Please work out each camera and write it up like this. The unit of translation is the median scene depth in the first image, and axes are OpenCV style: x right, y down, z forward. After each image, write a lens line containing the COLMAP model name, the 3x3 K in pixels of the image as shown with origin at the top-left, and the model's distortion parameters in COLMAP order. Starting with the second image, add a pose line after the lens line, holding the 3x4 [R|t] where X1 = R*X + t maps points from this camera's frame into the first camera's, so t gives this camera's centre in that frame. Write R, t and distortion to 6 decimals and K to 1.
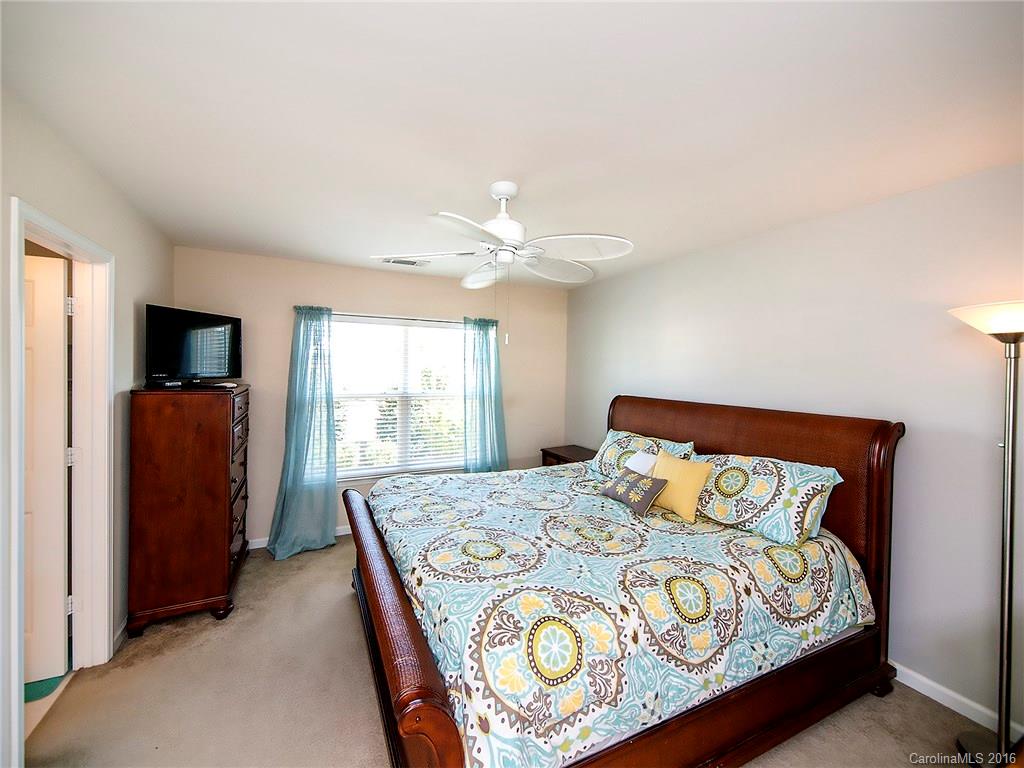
lens RADIAL K [[417.5, 0, 506.1], [0, 417.5, 375.8], [0, 0, 1]] dist [0.003170, -0.001124]
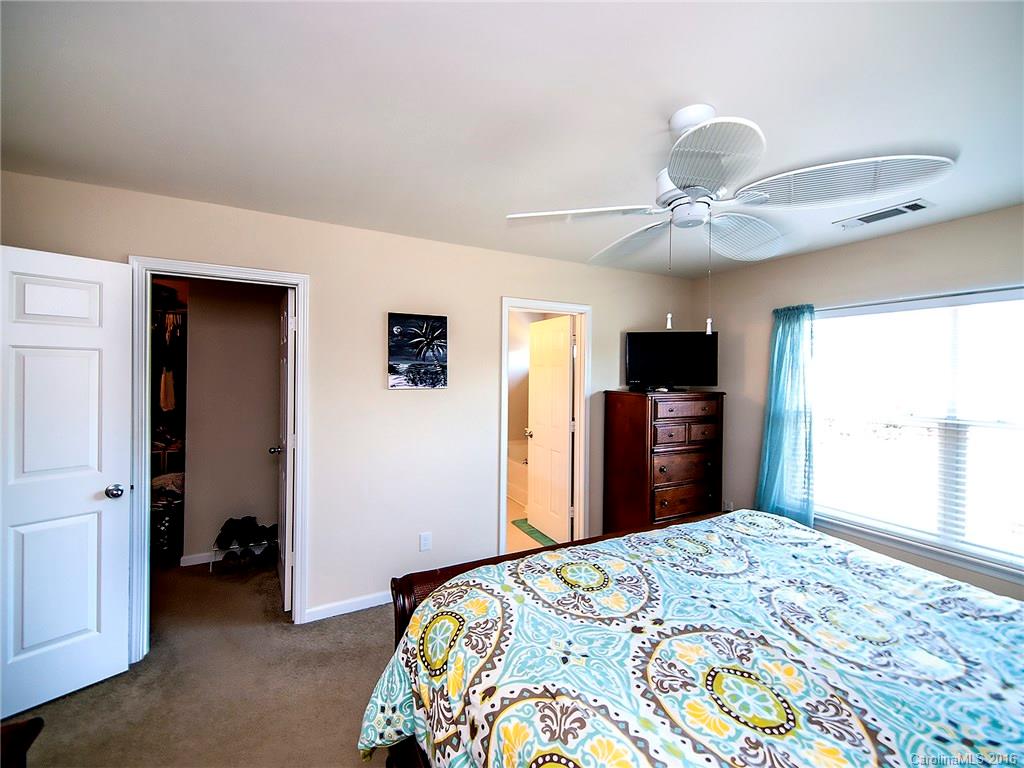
lens RADIAL K [[417.5, 0, 505.6], [0, 417.5, 379.7], [0, 0, 1]] dist [0.003170, -0.001124]
pose [[0.018647, -0.001067, -0.999826, 0.636920], [-0.024953, 0.999687, -0.001533, 0.005612], [0.999515, 0.024977, 0.018615, 0.625144]]
